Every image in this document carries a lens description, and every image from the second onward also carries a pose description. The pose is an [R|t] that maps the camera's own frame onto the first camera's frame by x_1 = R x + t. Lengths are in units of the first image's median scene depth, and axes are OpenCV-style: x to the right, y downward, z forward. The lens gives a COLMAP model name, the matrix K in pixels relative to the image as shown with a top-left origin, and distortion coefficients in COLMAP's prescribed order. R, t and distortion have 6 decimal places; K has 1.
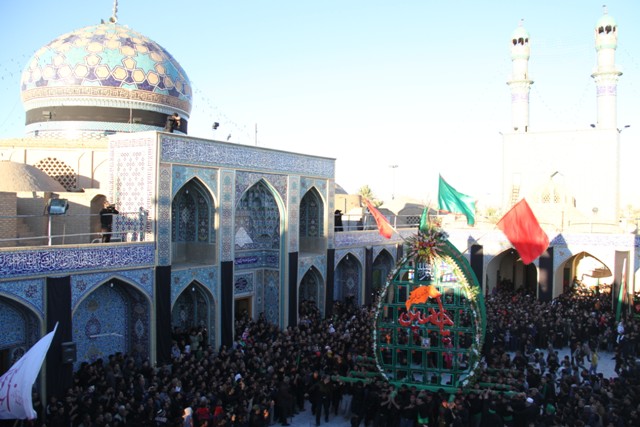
lens RADIAL K [[526.4, 0, 320.0], [0, 526.4, 213.5], [0, 0, 1]] dist [-0.180641, 0.150315]
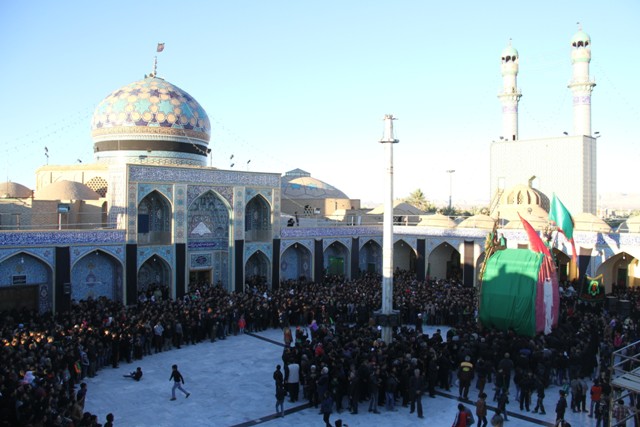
lens RADIAL K [[526.4, 0, 320.0], [0, 526.4, 213.5], [0, 0, 1]] dist [-0.180641, 0.150315]
pose [[0.968858, -0.001992, -0.247611, 0.477136], [0.000321, 0.999977, -0.006789, 0.010133], [0.247618, 0.006498, 0.968836, -0.310493]]
